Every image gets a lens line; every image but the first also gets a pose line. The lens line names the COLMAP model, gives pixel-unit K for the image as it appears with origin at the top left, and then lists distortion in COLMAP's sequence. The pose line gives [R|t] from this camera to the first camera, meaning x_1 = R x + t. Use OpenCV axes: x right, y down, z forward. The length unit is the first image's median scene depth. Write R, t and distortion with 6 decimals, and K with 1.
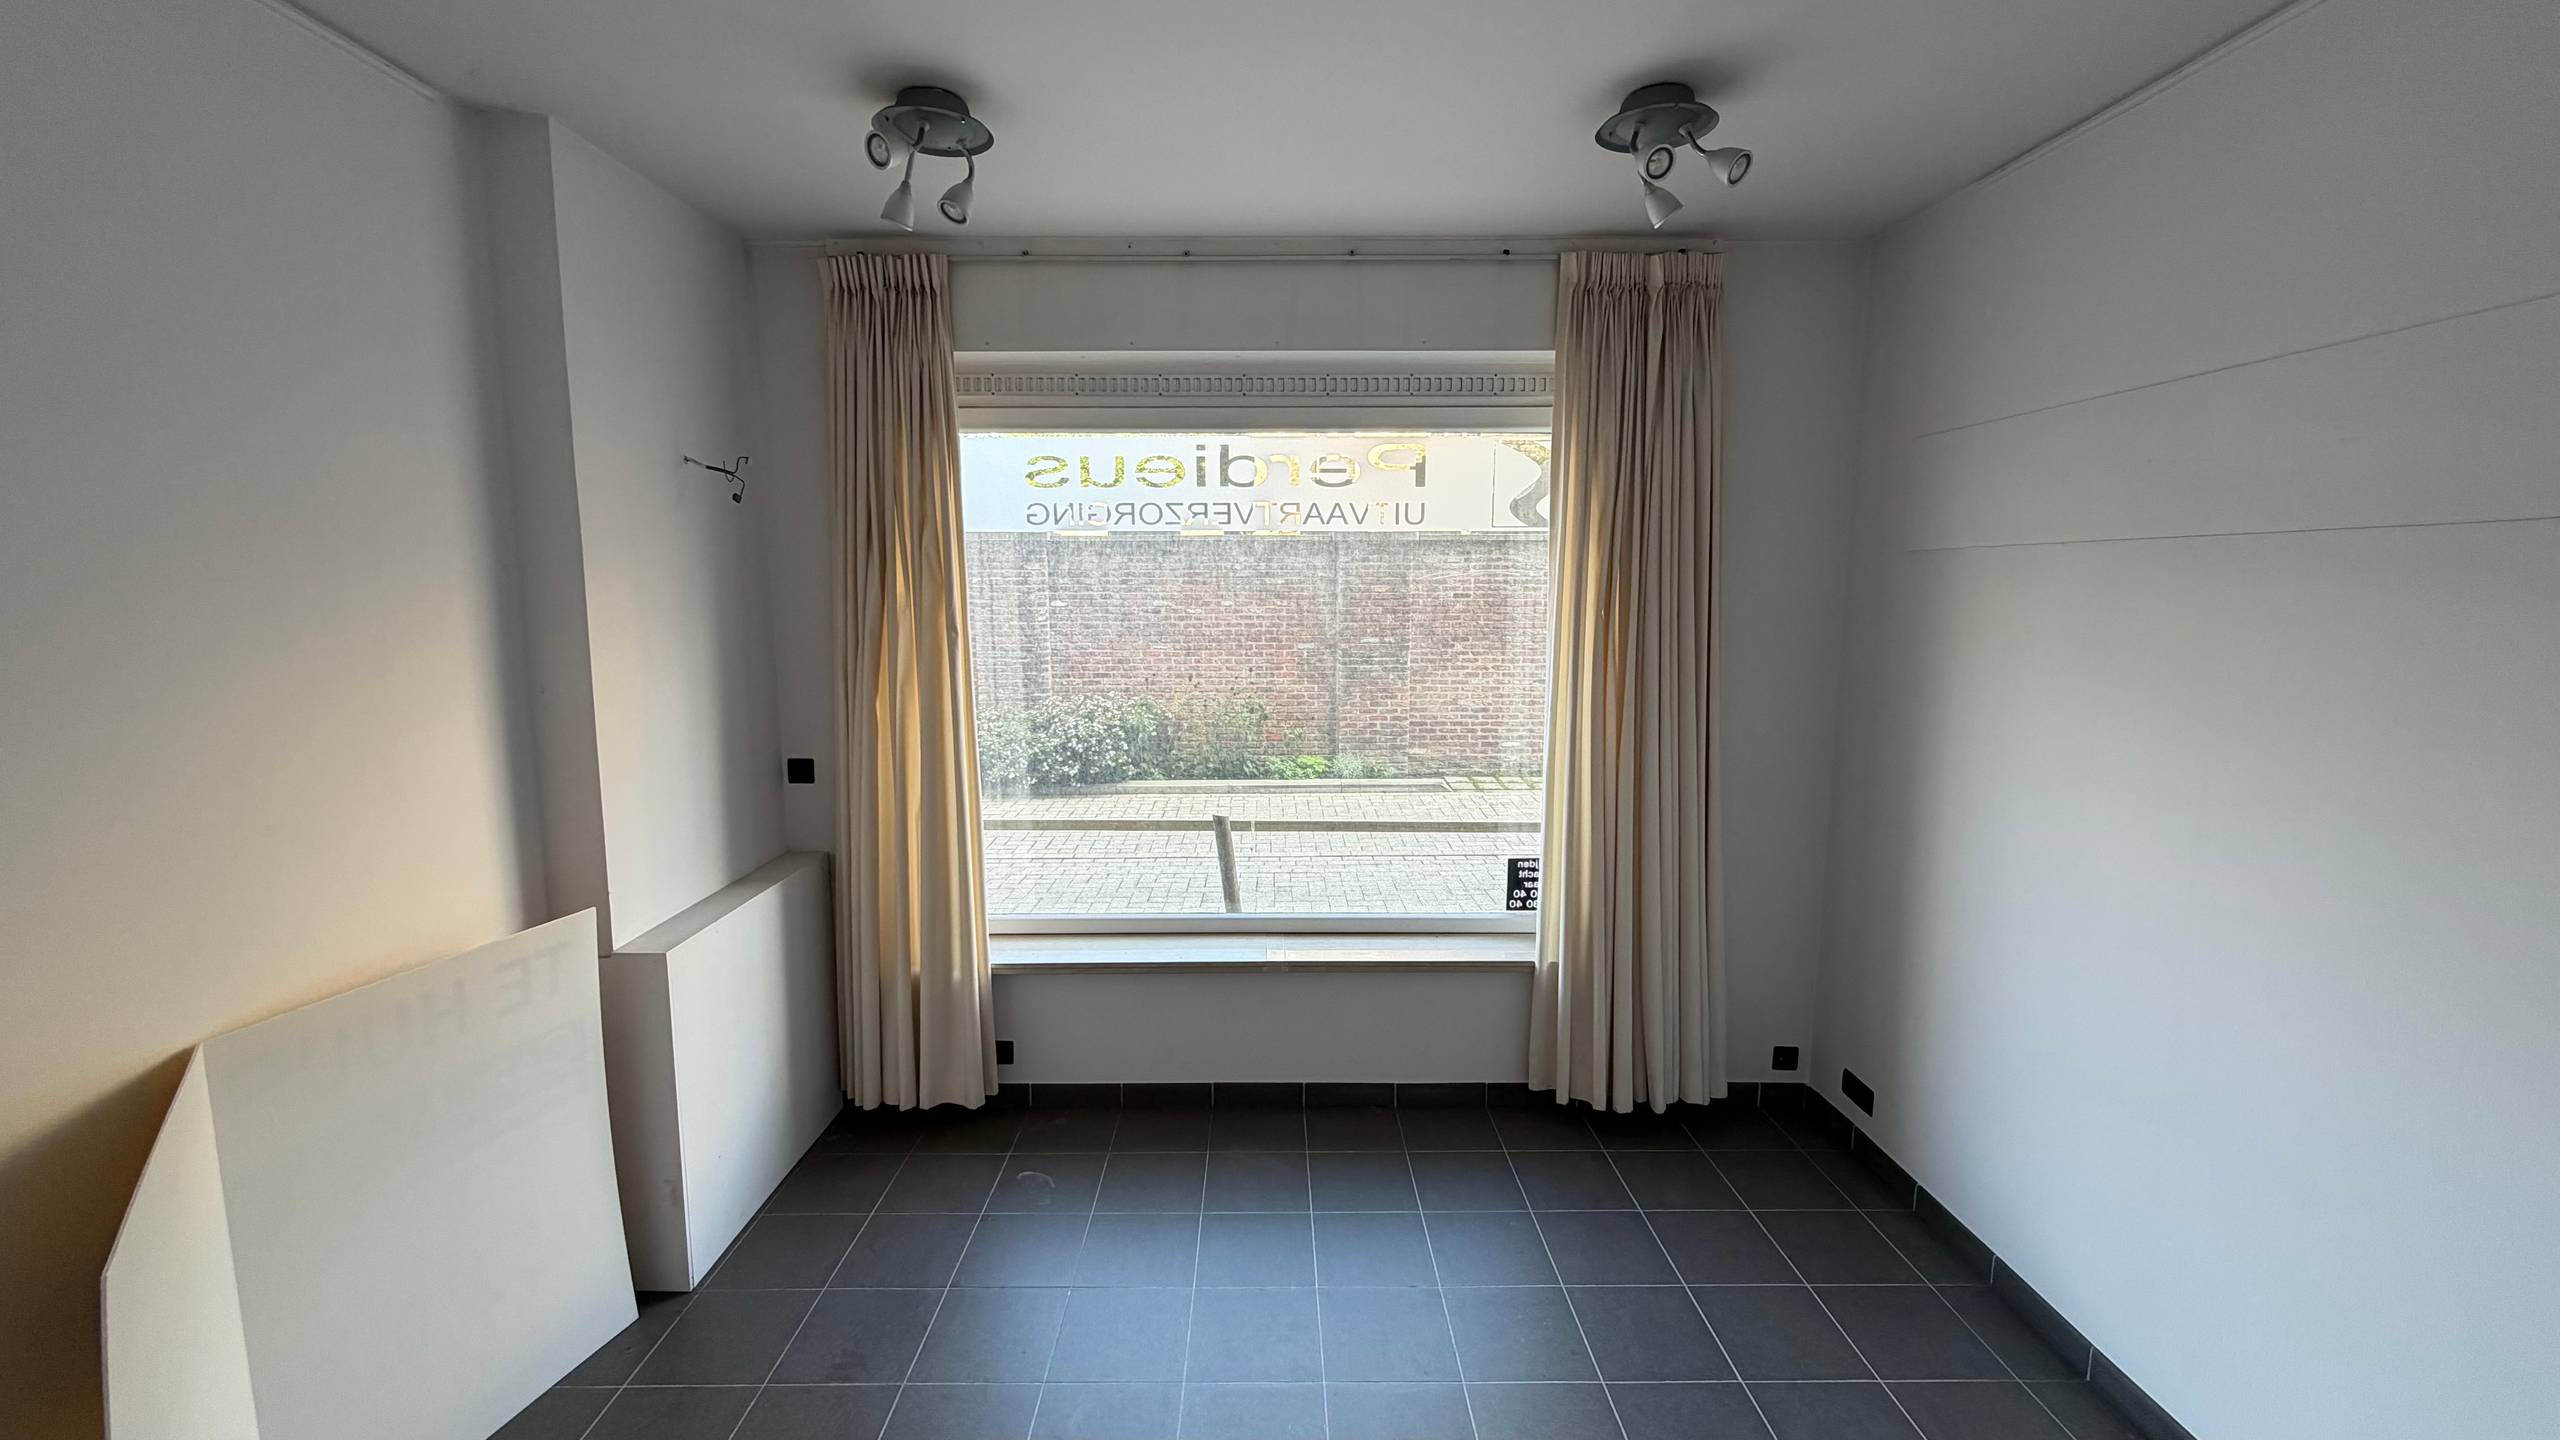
lens RADIAL K [[1014.4, 0, 1273.2], [0, 1014.4, 721.1], [0, 0, 1]] dist [-0.000752, -0.000120]
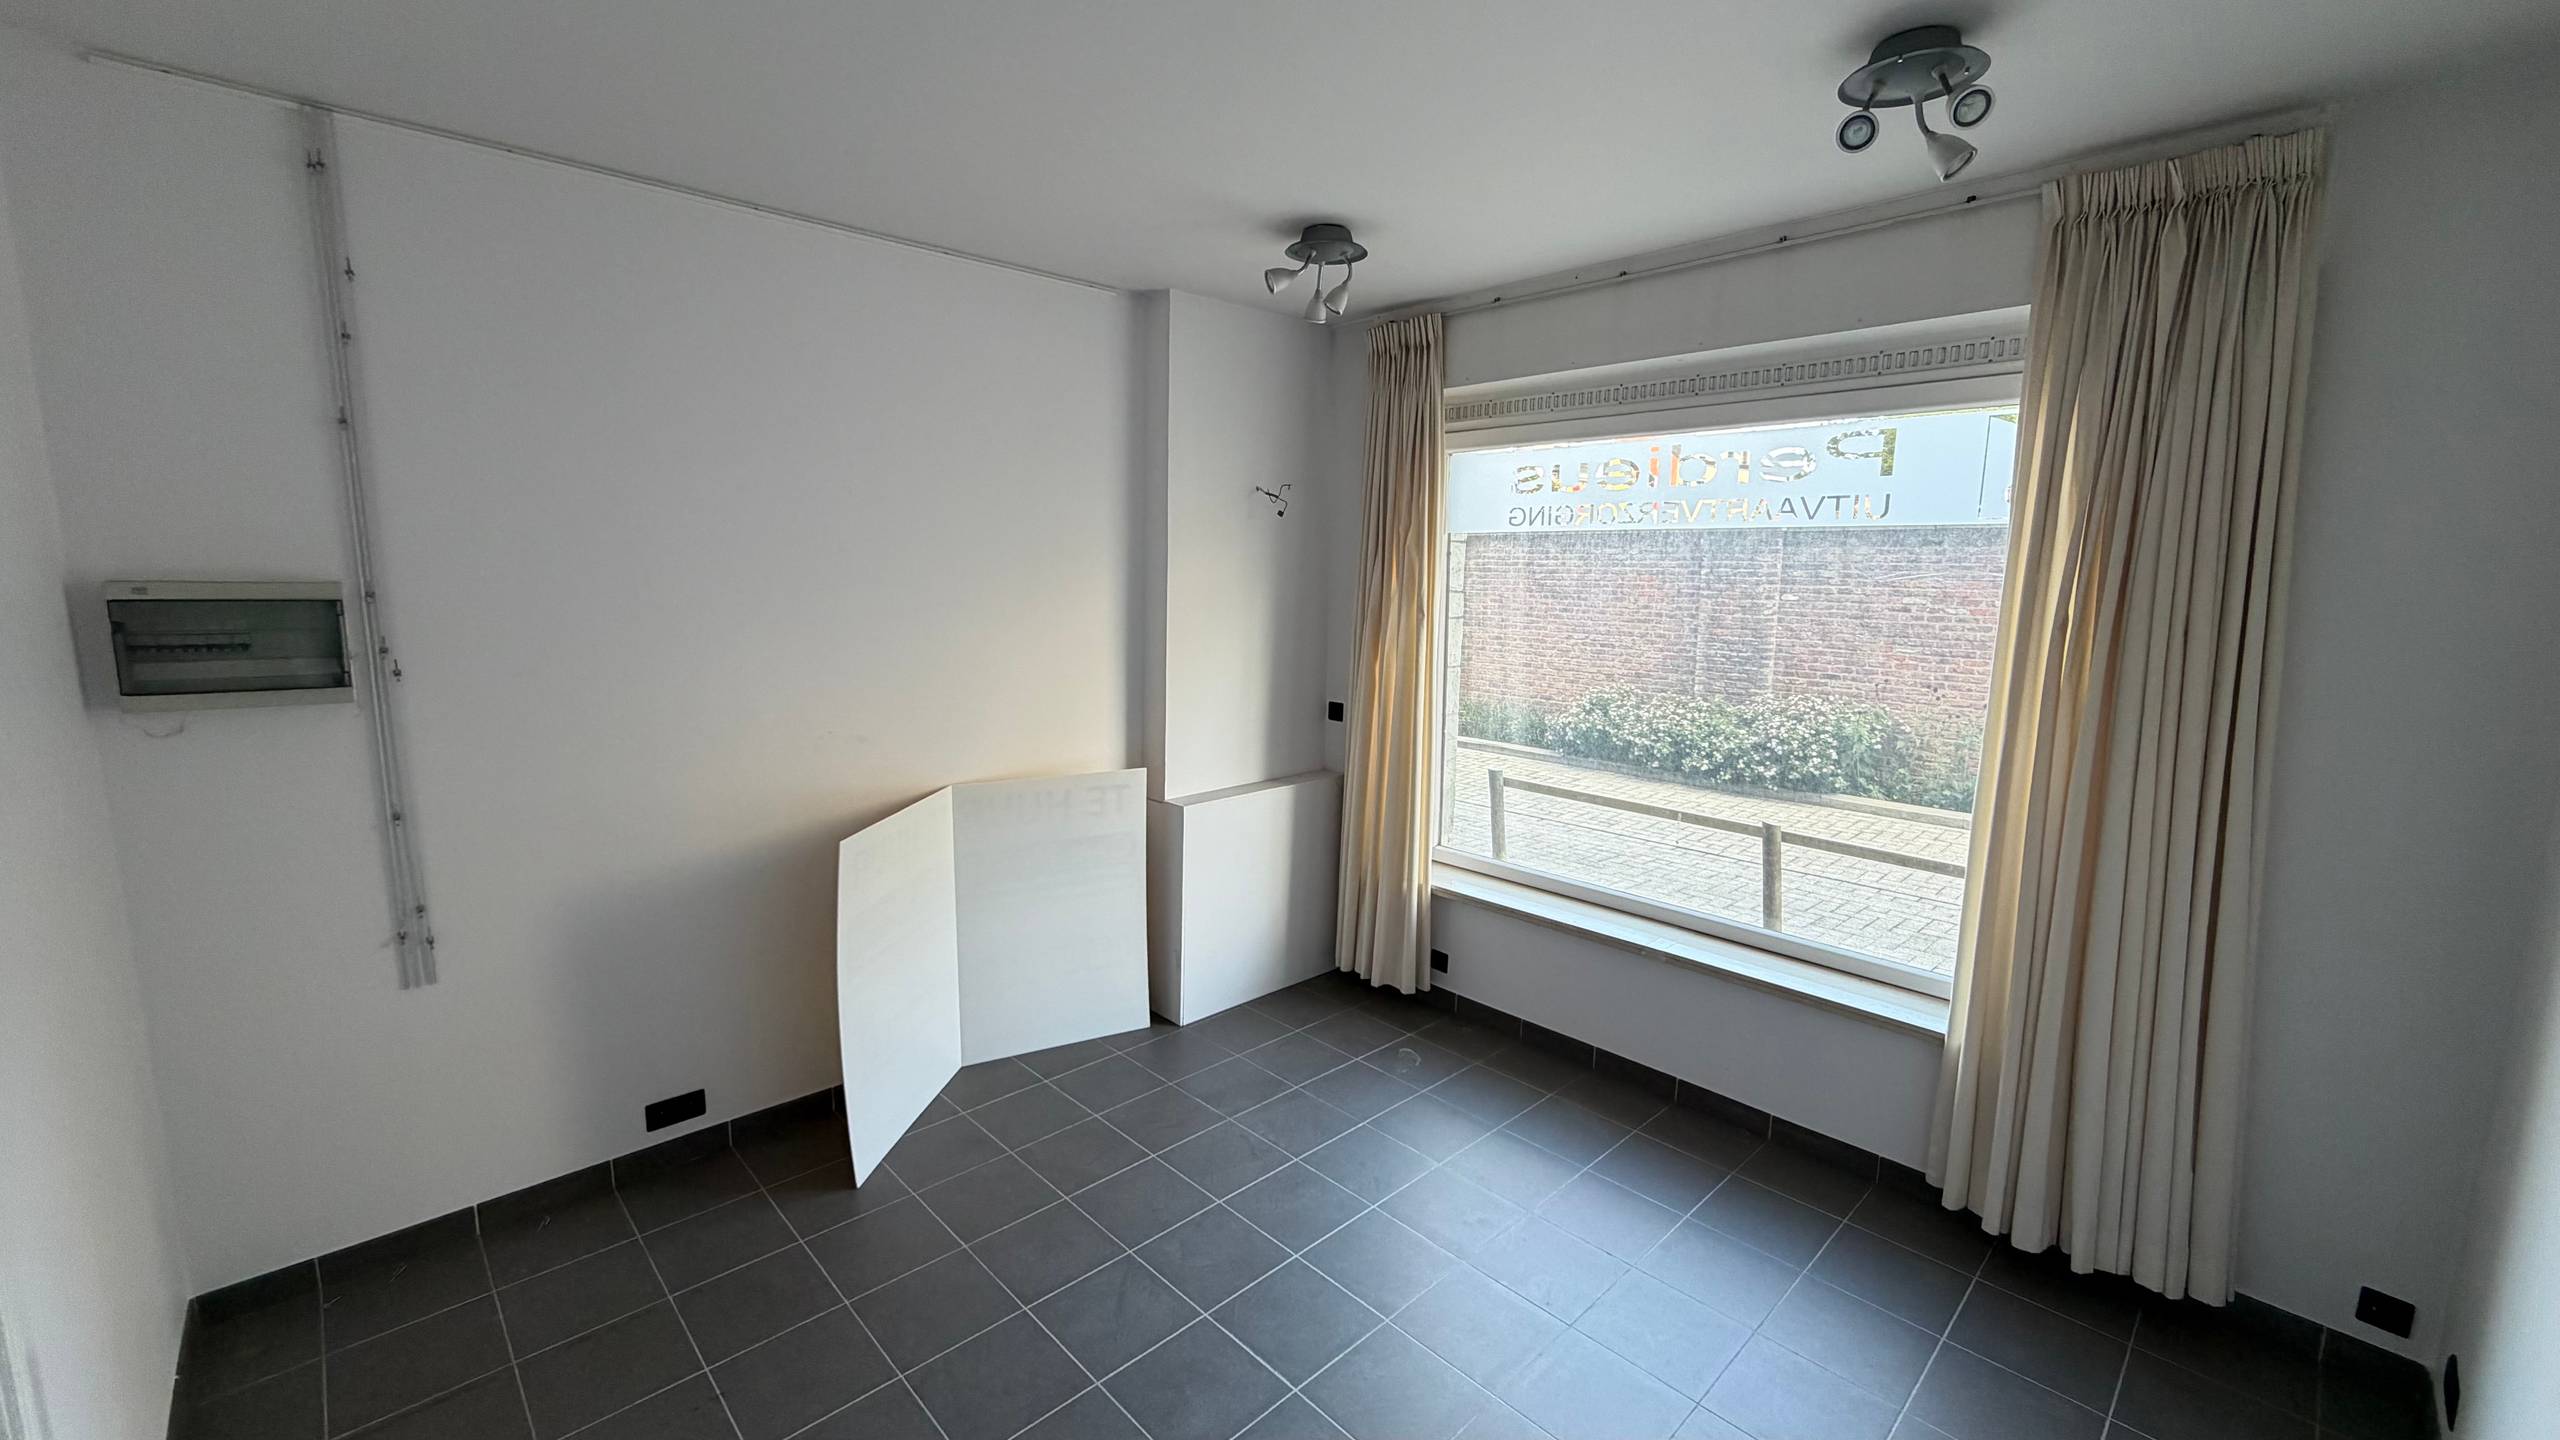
lens RADIAL K [[1014.4, 0, 1273.2], [0, 1014.4, 721.1], [0, 0, 1]] dist [-0.000752, -0.000120]
pose [[0.685401, 0.120206, -0.718175, 0.451720], [-0.112045, 0.991944, 0.059097, -0.008980], [0.719494, 0.039963, 0.693348, 0.000352]]
